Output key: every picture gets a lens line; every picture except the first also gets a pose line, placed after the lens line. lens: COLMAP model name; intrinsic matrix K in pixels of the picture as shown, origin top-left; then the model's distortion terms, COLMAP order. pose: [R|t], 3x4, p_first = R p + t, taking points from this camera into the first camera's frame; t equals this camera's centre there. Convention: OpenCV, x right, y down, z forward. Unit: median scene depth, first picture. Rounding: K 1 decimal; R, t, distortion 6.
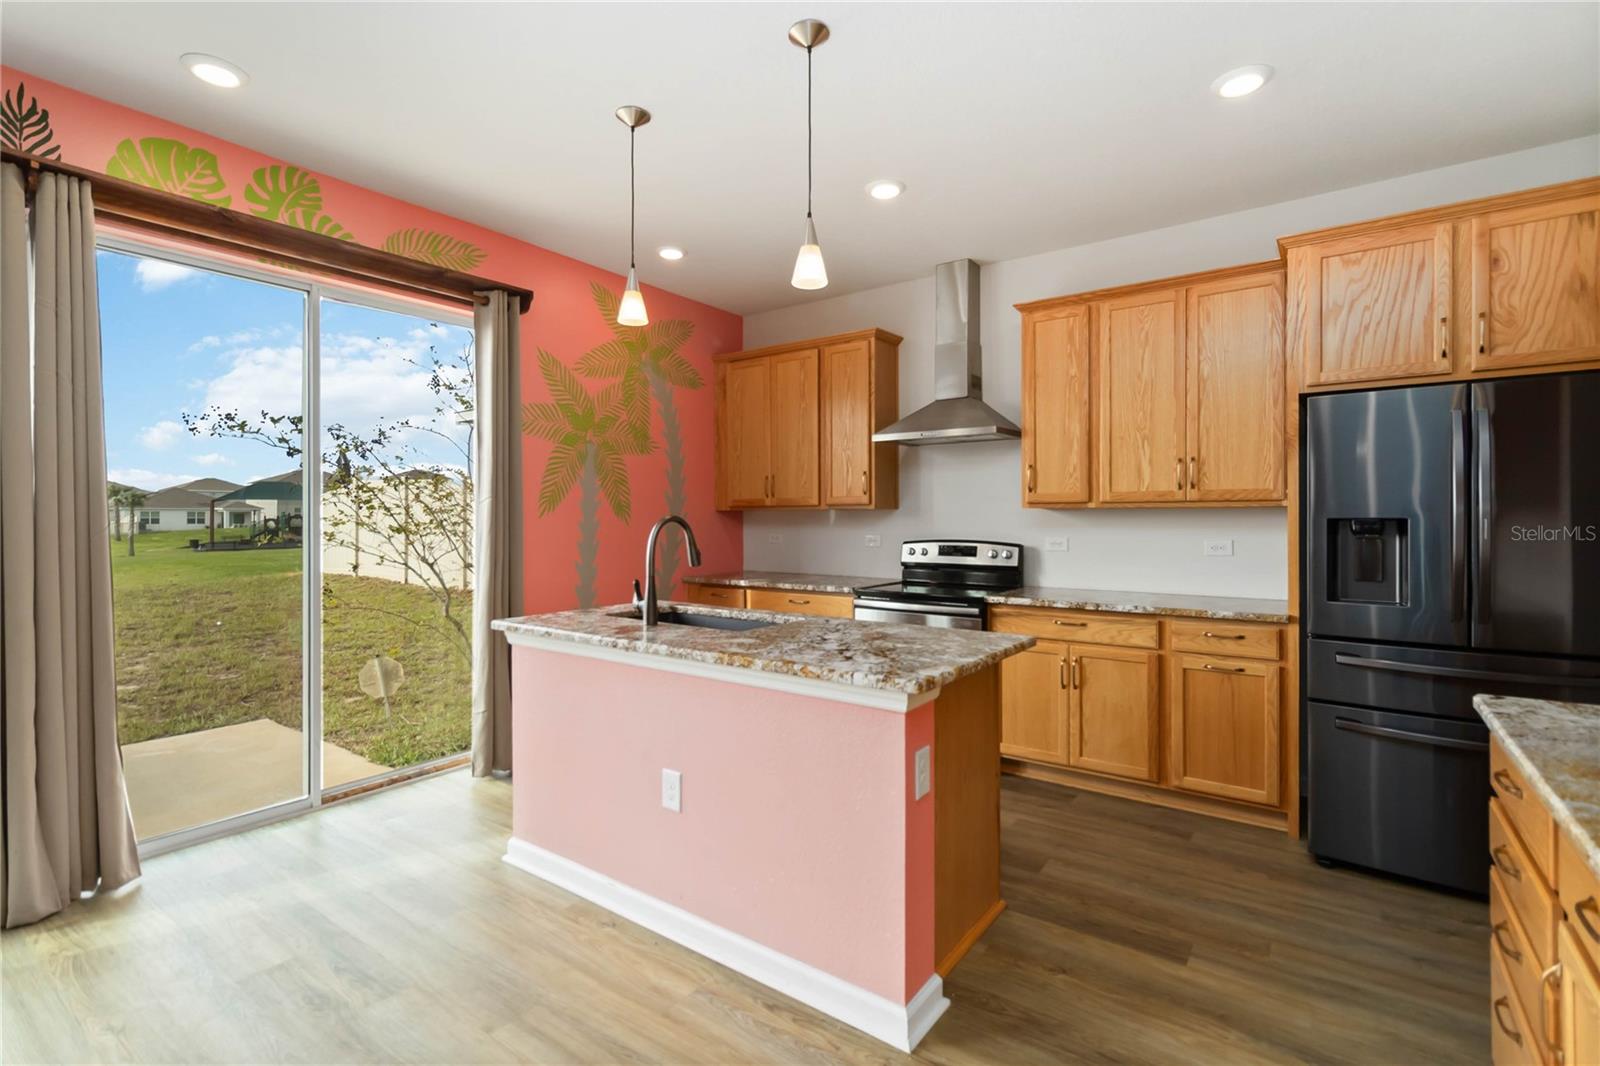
lens RADIAL K [[737.0, 0, 797.7], [0, 737.0, 518.4], [0, 0, 1]] dist [-0.000144, -0.000013]
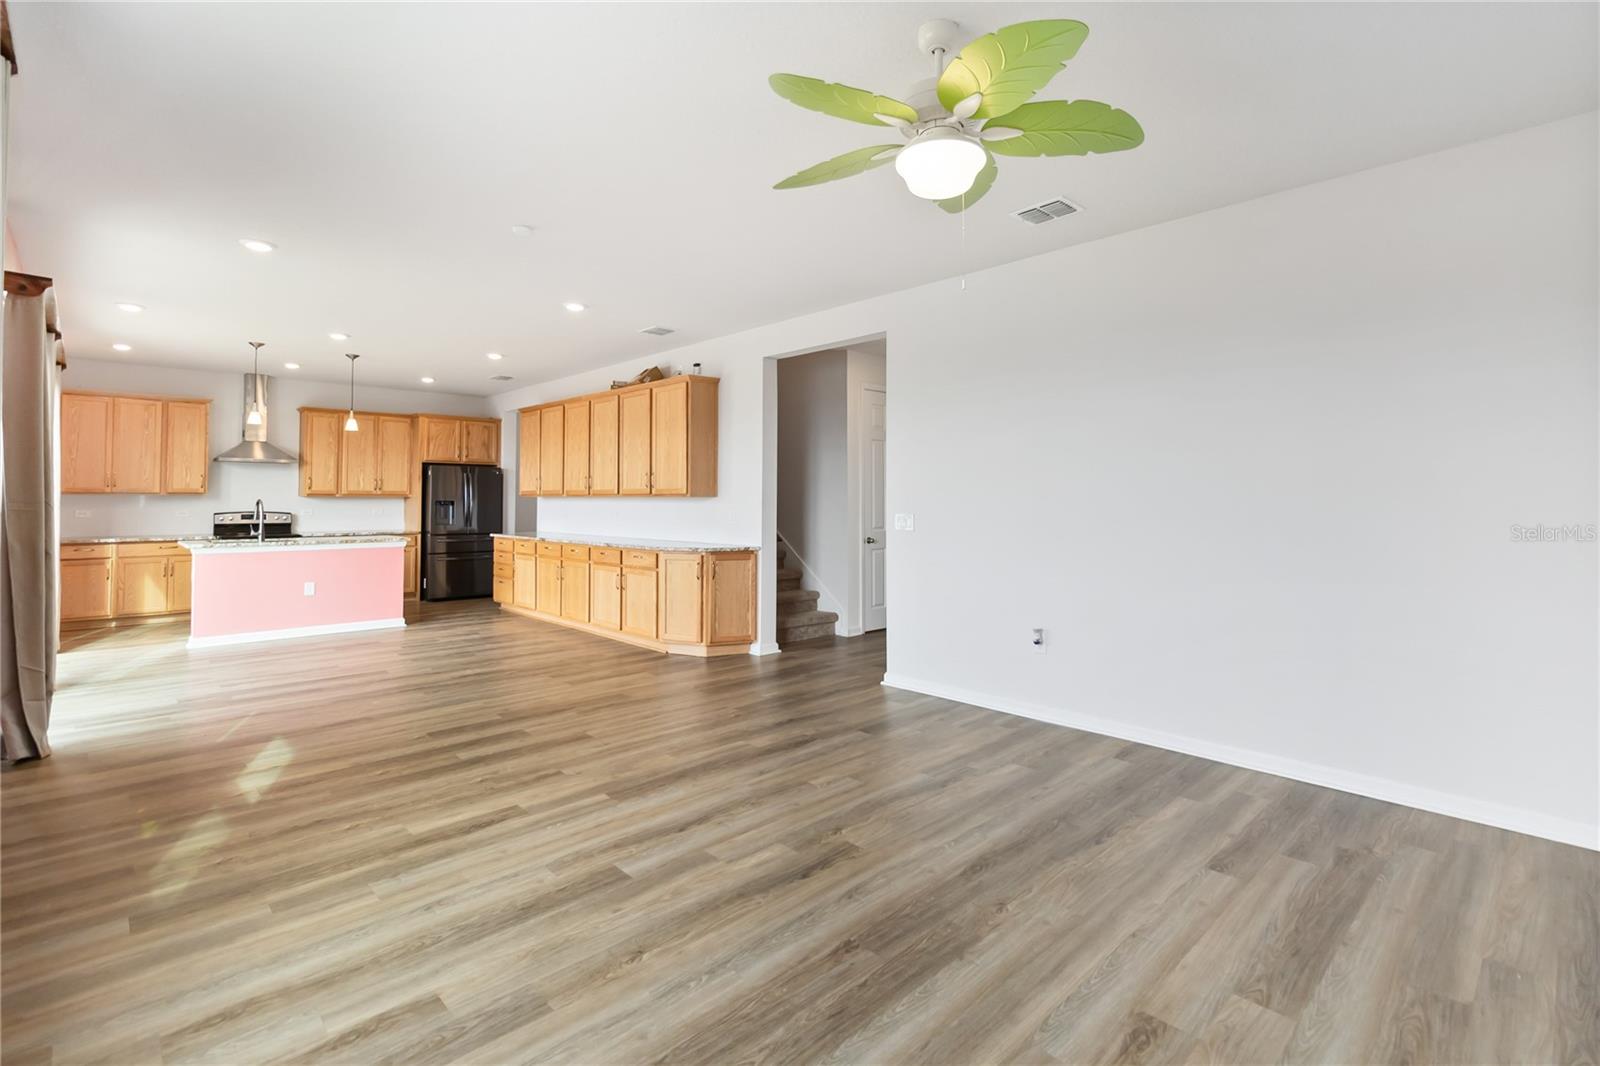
lens RADIAL K [[742.1, 0, 802.9], [0, 742.1, 477.7], [0, 0, 1]] dist [0.001609, 0.000547]
pose [[0.181304, 0.031828, 0.982912, -1.716279], [-0.001602, 0.999484, -0.032070, -0.000012], [-0.983426, 0.004239, 0.181261, -0.954249]]
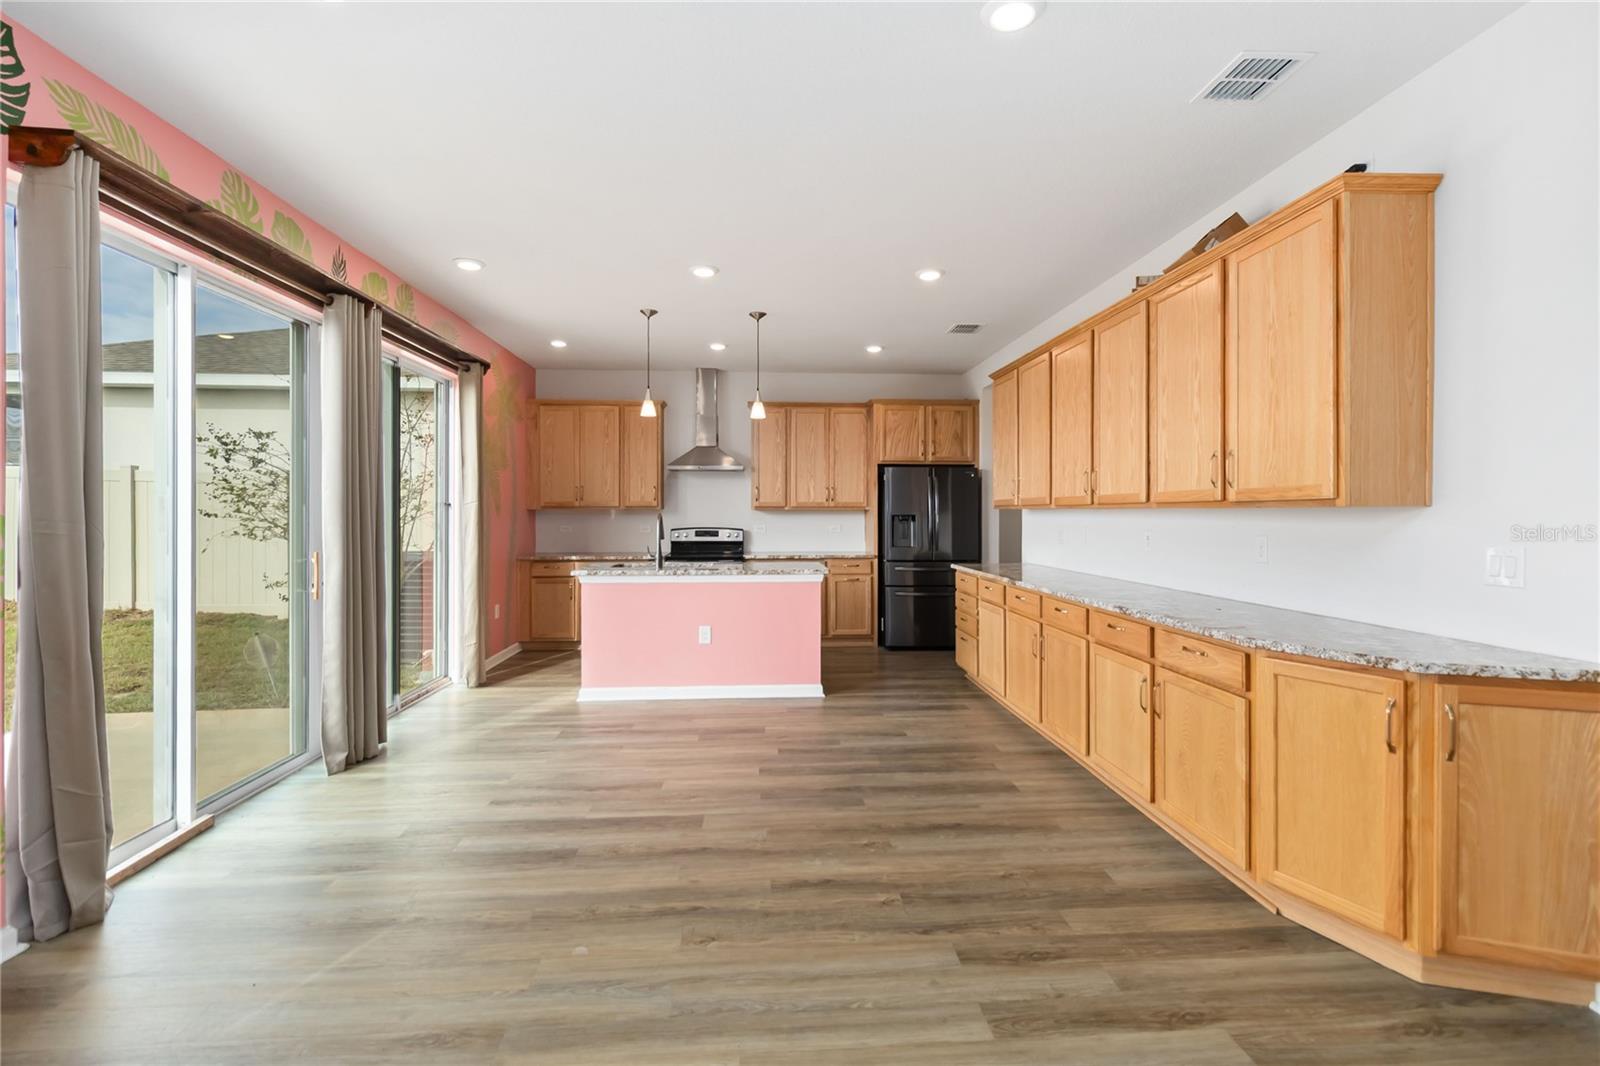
lens RADIAL K [[757.3, 0, 805.4], [0, 757.3, 516.8], [0, 0, 1]] dist [-0.000643, -0.000356]
pose [[0.764836, -0.001999, 0.644222, -0.866498], [-0.000902, 0.999991, 0.004175, -0.003869], [-0.644225, -0.003774, 0.764827, -0.591638]]
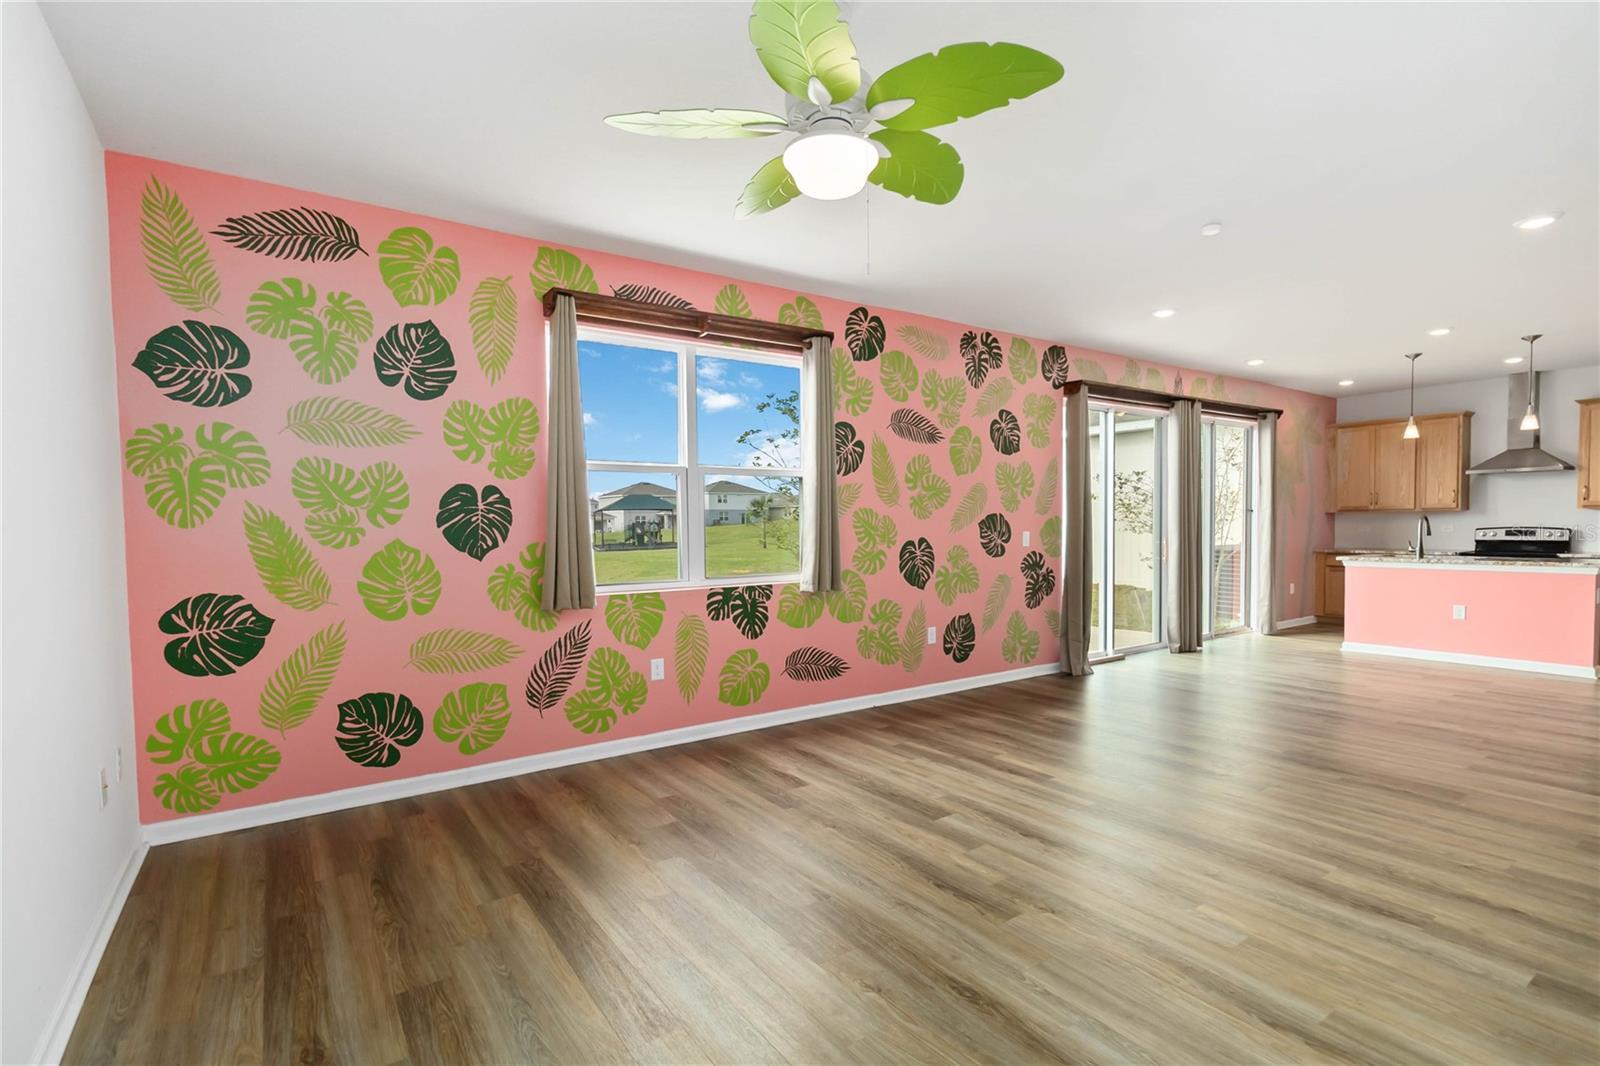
lens RADIAL K [[754.6, 0, 805.1], [0, 754.6, 542.8], [0, 0, 1]] dist [0.000140, 0.000338]
pose [[0.945041, -0.001342, -0.326948, -0.953748], [0.010079, 0.999636, 0.025028, 0.004741], [0.326795, -0.026948, 0.944711, -1.506627]]
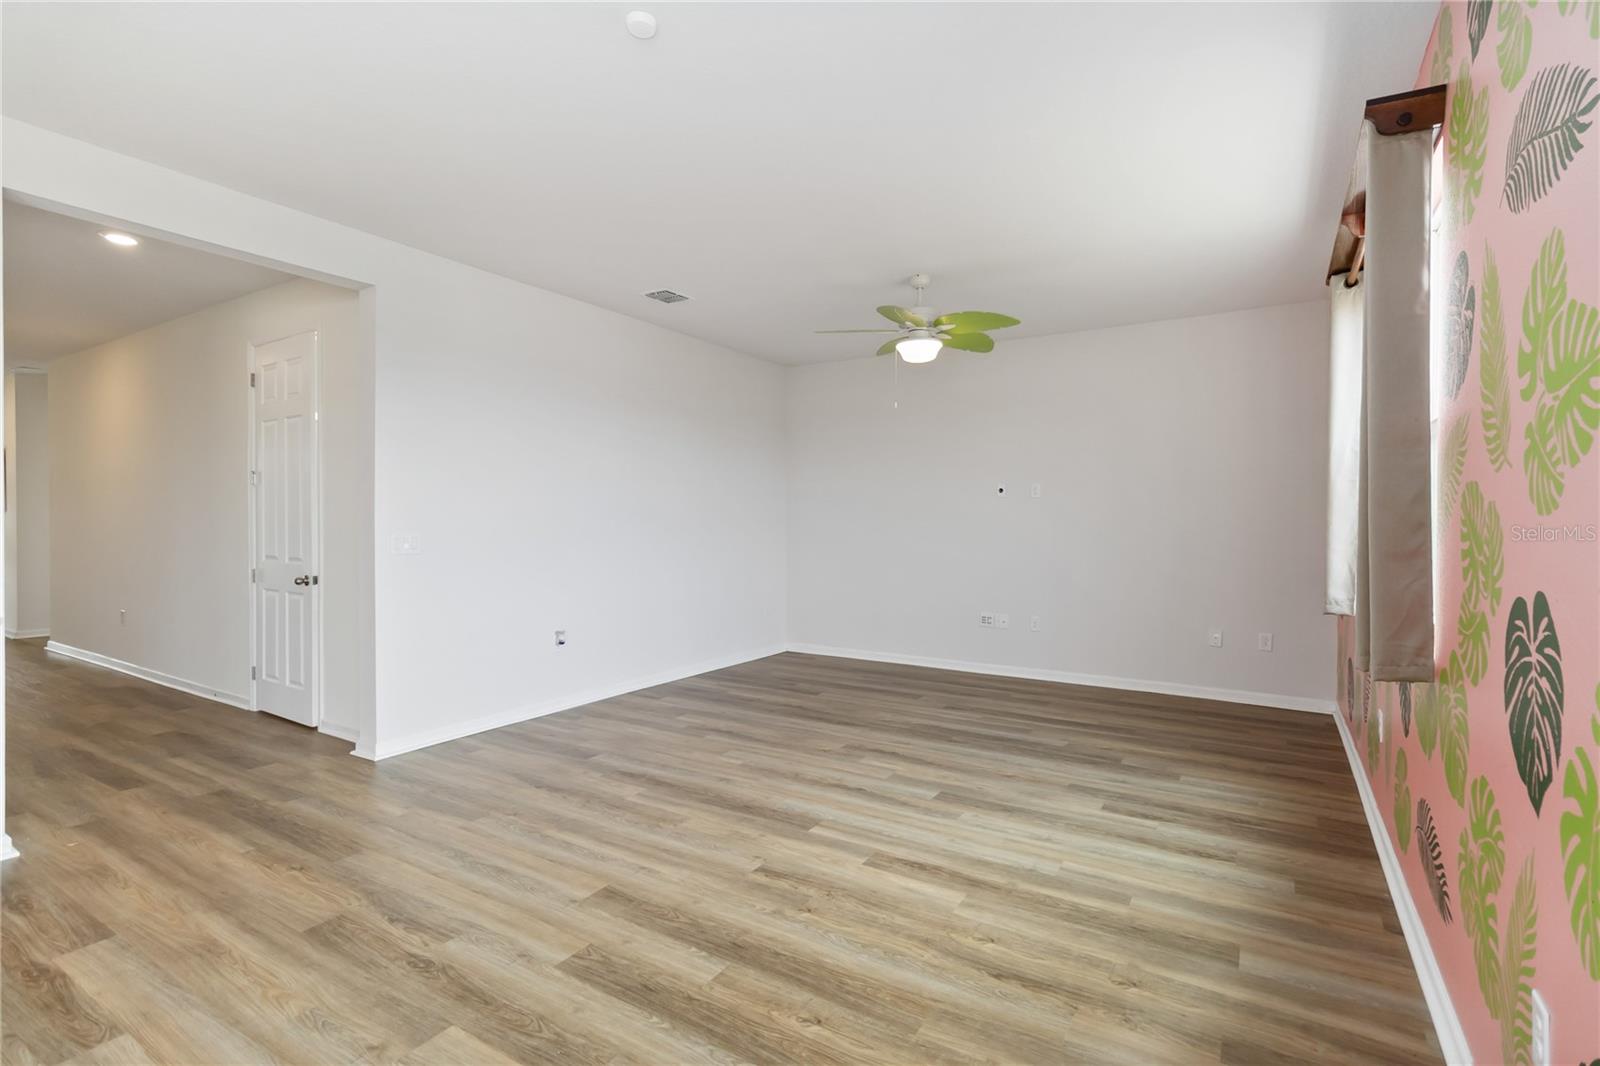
lens RADIAL K [[757.3, 0, 805.4], [0, 757.3, 516.8], [0, 0, 1]] dist [-0.000643, -0.000356]
pose [[-0.997481, -0.002530, -0.070891, -0.861208], [-0.002383, 0.999995, -0.002154, 0.000607], [0.070896, -0.001980, -0.997482, 0.216885]]
